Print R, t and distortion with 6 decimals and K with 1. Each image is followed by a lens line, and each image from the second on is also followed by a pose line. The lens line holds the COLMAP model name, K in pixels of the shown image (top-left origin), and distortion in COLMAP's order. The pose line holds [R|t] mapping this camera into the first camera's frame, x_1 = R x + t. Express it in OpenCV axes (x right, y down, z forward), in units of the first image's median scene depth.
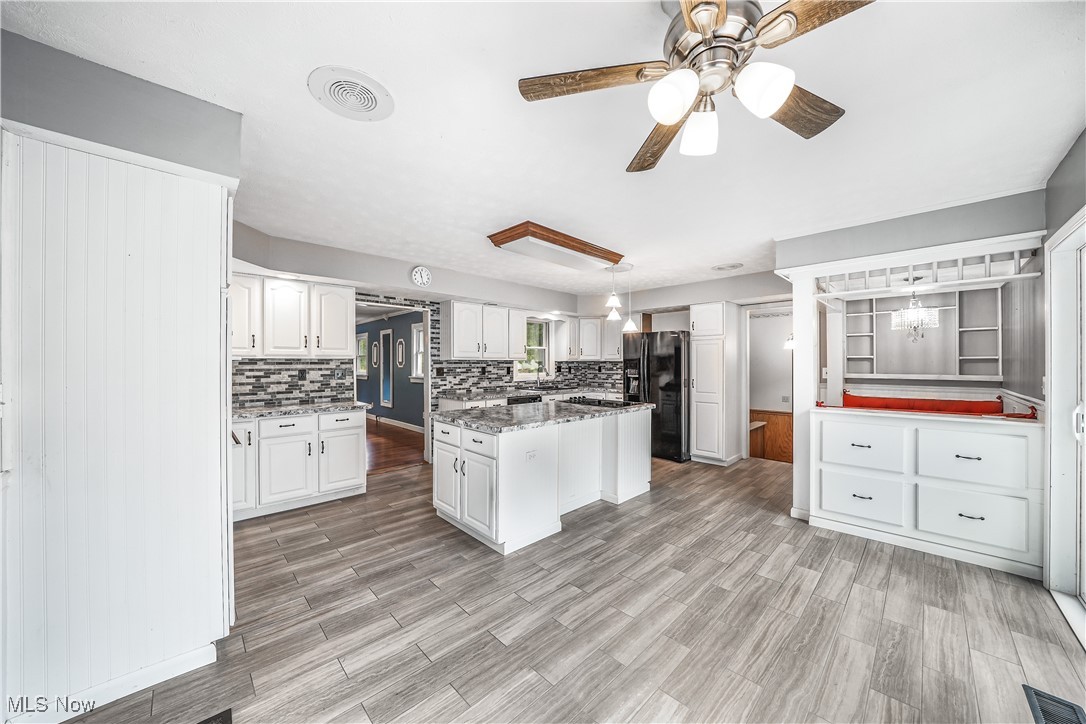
lens RADIAL K [[375.6, 0, 536.8], [0, 375.6, 364.6], [0, 0, 1]] dist [-0.021036, 0.000082]
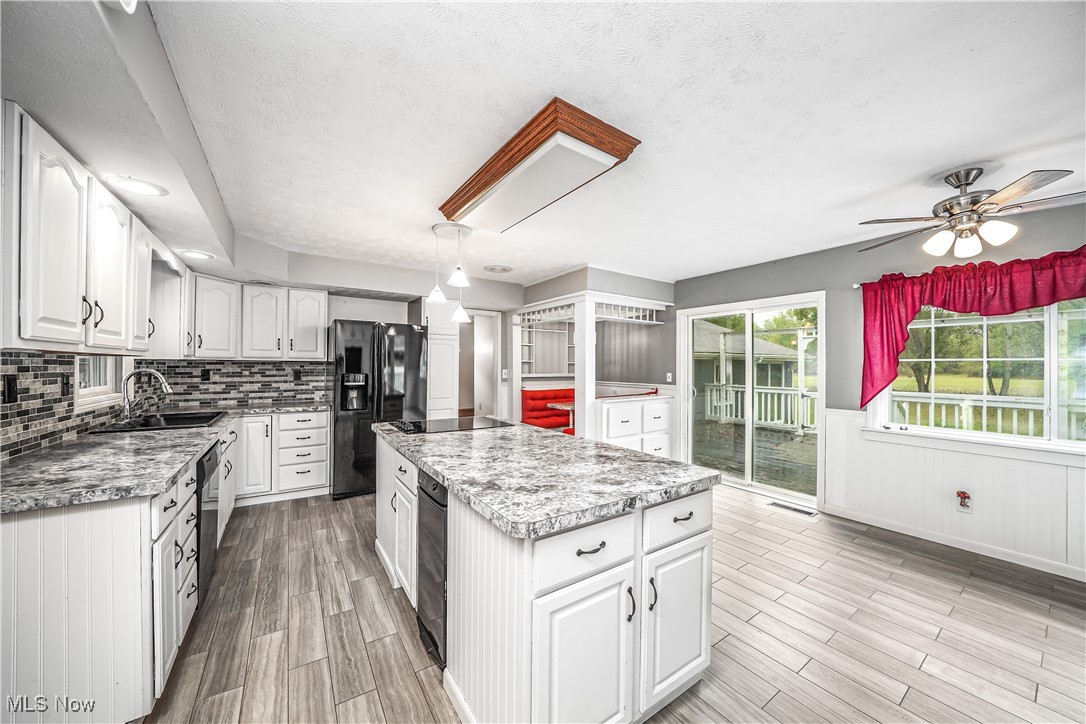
lens RADIAL K [[375.6, 0, 536.8], [0, 375.6, 364.6], [0, 0, 1]] dist [-0.021036, 0.000082]
pose [[0.177610, 0.004445, 0.984091, -0.337880], [-0.001149, 0.999990, -0.004309, -0.001504], [-0.984100, -0.000366, 0.177613, 0.539421]]
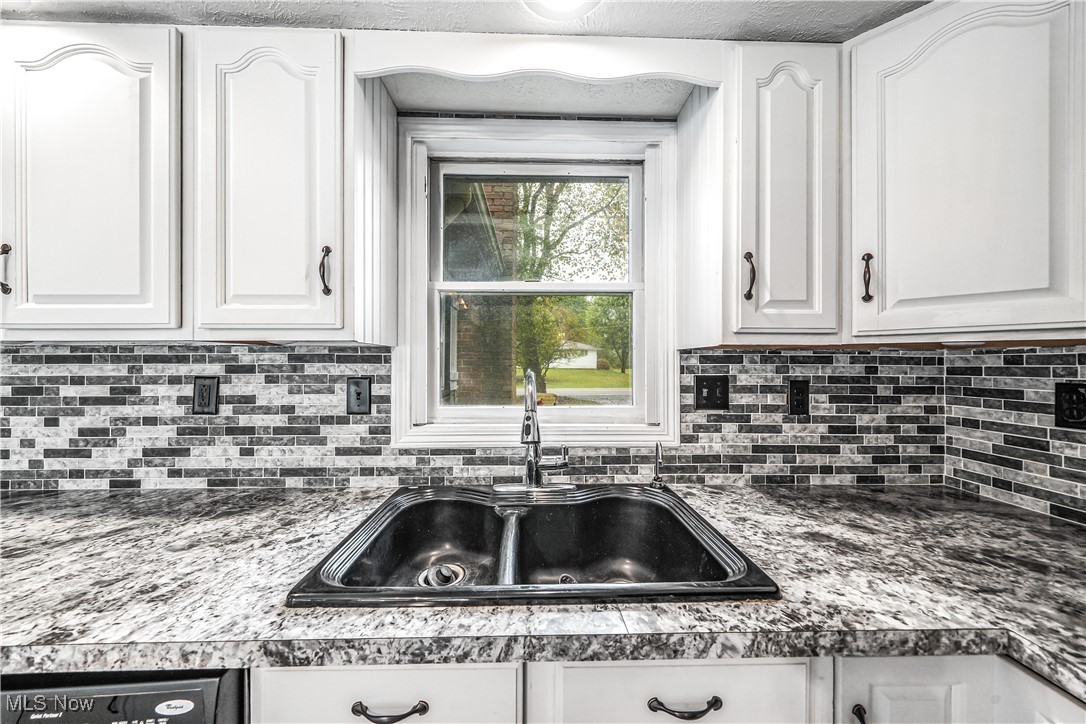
lens RADIAL K [[383.5, 0, 543.0], [0, 383.5, 362.0], [0, 0, 1]] dist [0.008526, -0.000015]
pose [[0.741665, 0.005030, -0.670752, 0.147790], [-0.004539, 0.999987, 0.002481, -0.003890], [0.670755, 0.001205, 0.741678, 0.949097]]
